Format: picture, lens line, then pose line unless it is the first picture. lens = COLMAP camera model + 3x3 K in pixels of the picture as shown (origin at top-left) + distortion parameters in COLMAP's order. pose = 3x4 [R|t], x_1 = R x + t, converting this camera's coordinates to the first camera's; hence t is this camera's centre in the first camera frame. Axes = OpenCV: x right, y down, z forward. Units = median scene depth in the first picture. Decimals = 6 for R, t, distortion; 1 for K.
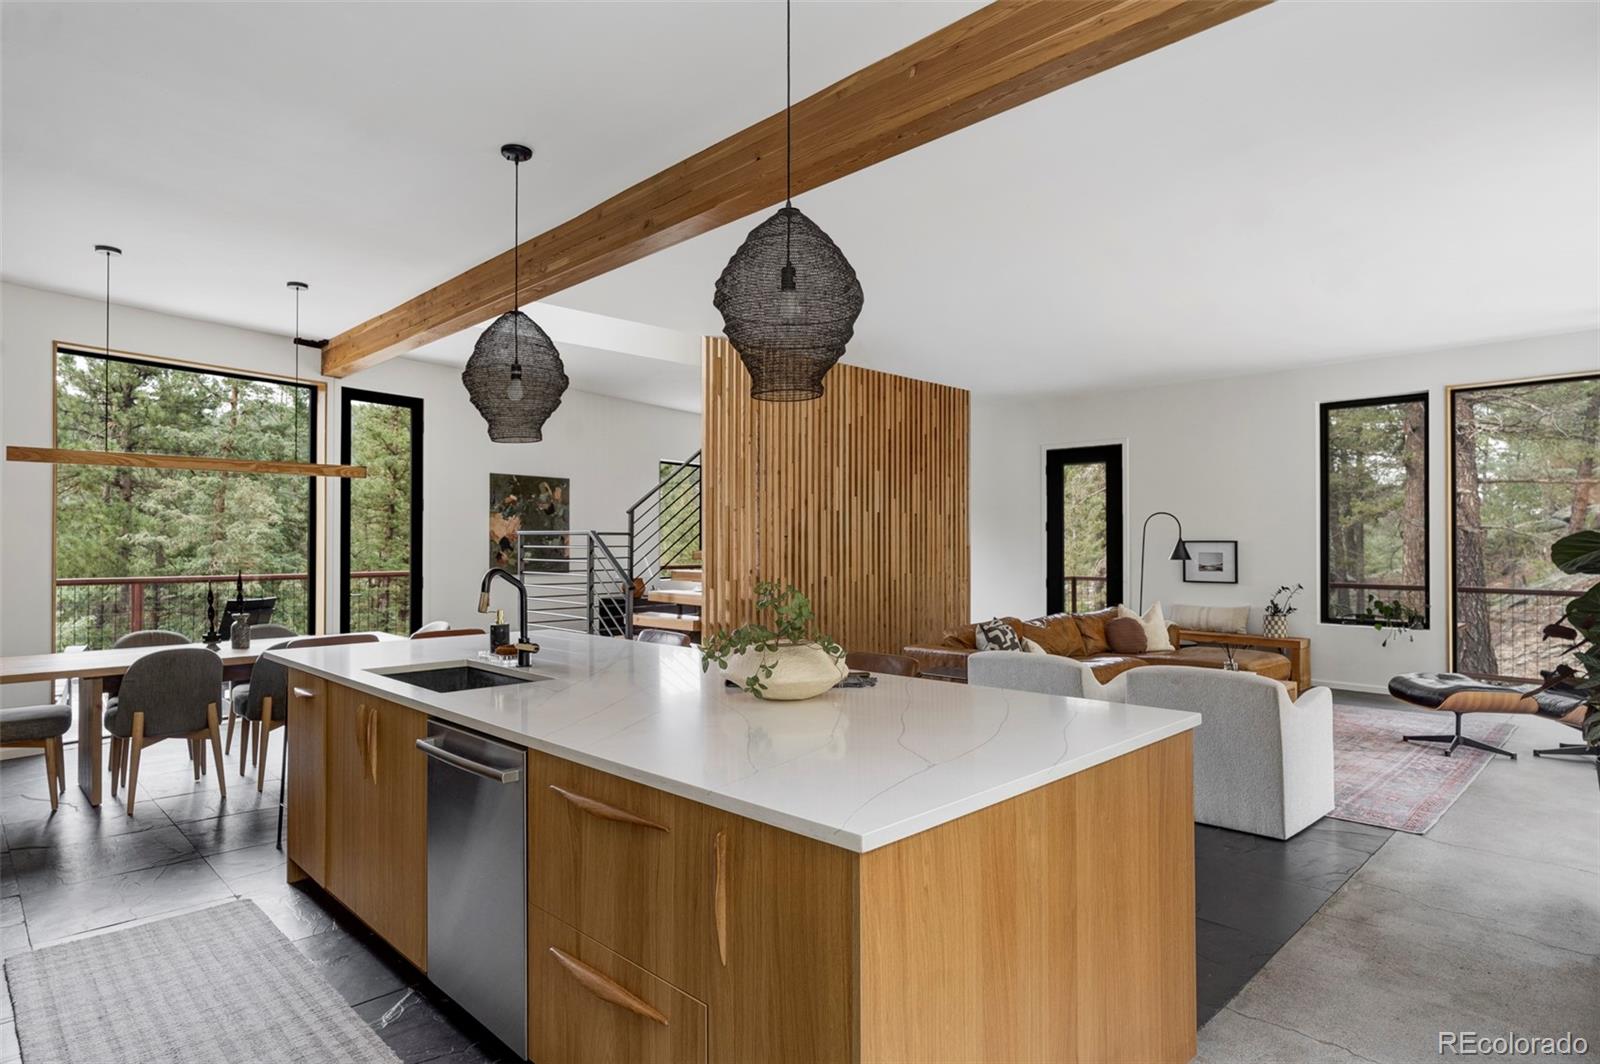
lens RADIAL K [[877.9, 0, 799.0], [0, 877.9, 525.9], [0, 0, 1]] dist [-0.005148, -0.000336]
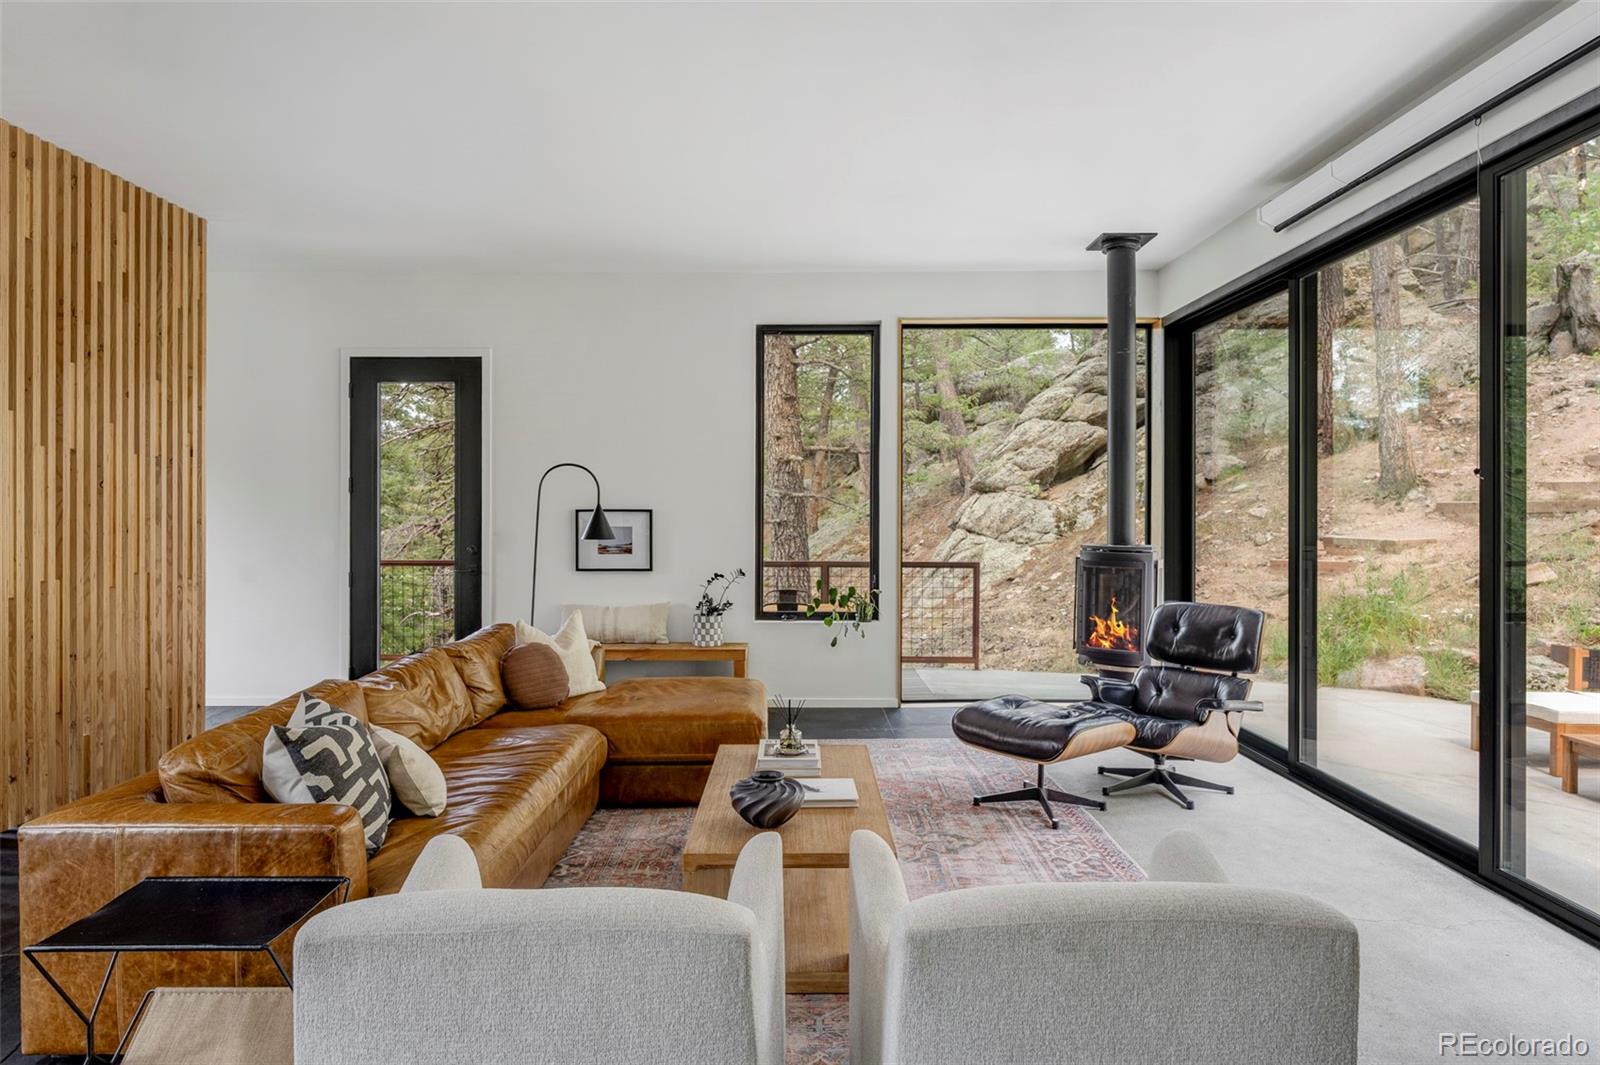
lens RADIAL K [[925.5, 0, 791.4], [0, 925.5, 512.9], [0, 0, 1]] dist [-0.001369, -0.000086]
pose [[0.706346, -0.000108, 0.707867, 0.057812], [-0.014188, 0.999797, 0.014309, 0.007742], [-0.707724, -0.020150, 0.706201, 0.403627]]
